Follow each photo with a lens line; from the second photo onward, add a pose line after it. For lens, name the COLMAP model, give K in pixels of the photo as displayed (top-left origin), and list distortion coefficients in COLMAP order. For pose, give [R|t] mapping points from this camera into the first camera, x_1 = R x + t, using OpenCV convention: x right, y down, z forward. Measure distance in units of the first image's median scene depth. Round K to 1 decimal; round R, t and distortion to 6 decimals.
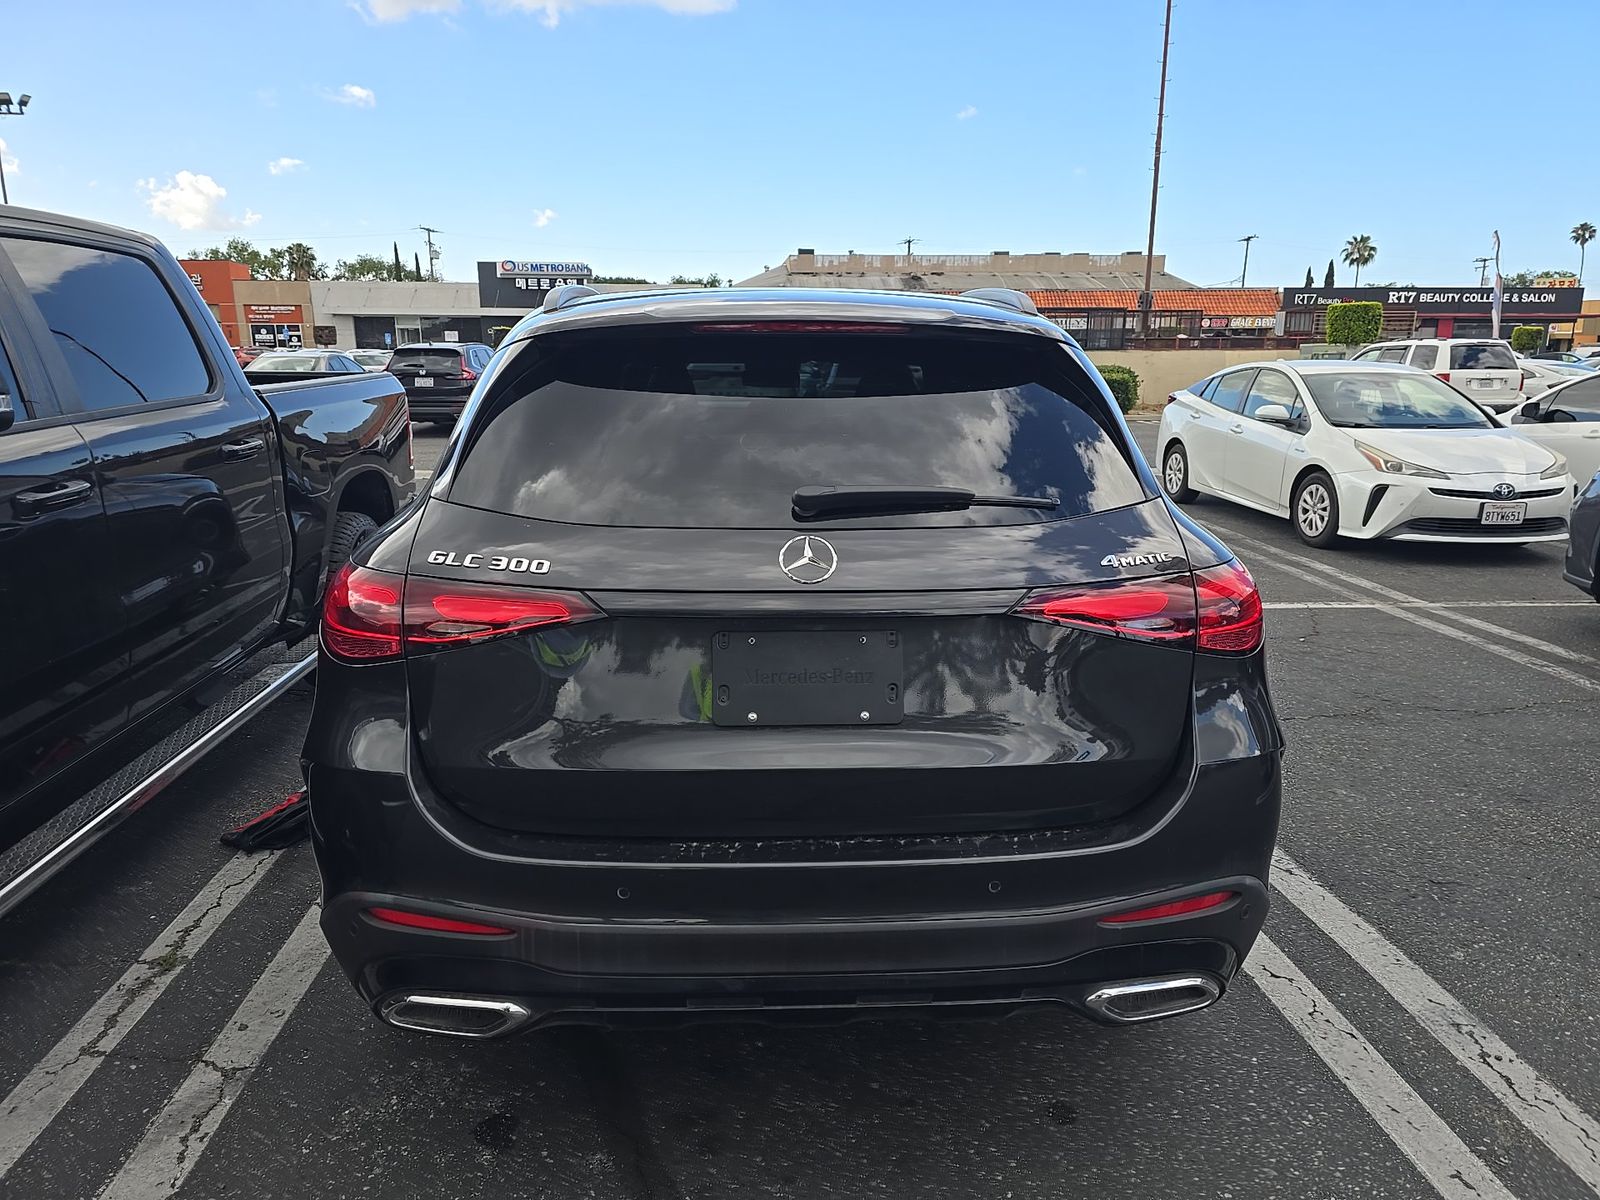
lens RADIAL K [[1075.8, 0, 800.0], [0, 1075.8, 600.0], [0, 0, 1]] dist [0.060975, -0.042719]
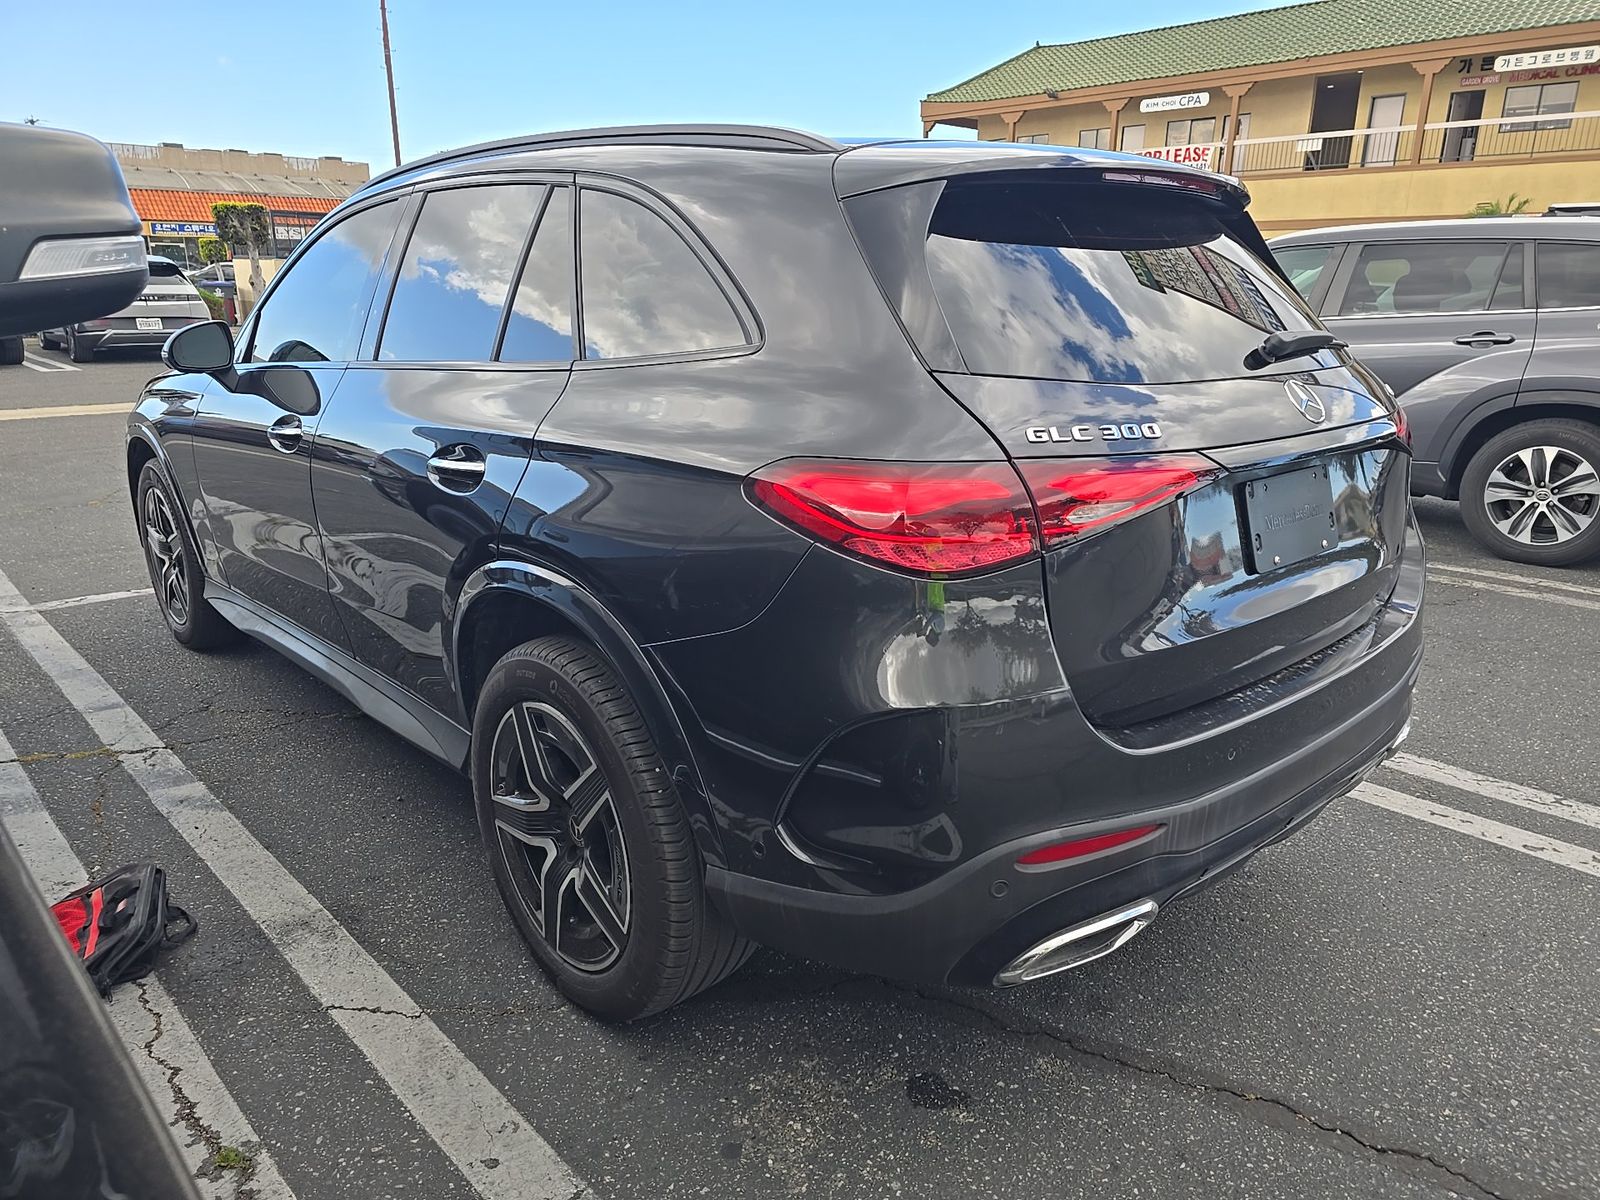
lens RADIAL K [[1075.8, 0, 800.0], [0, 1075.8, 600.0], [0, 0, 1]] dist [0.060975, -0.042719]
pose [[0.772164, -0.178462, 0.609848, -0.562720], [0.135561, 0.983921, 0.116287, -0.016415], [-0.620795, -0.007121, 0.783941, 0.256090]]
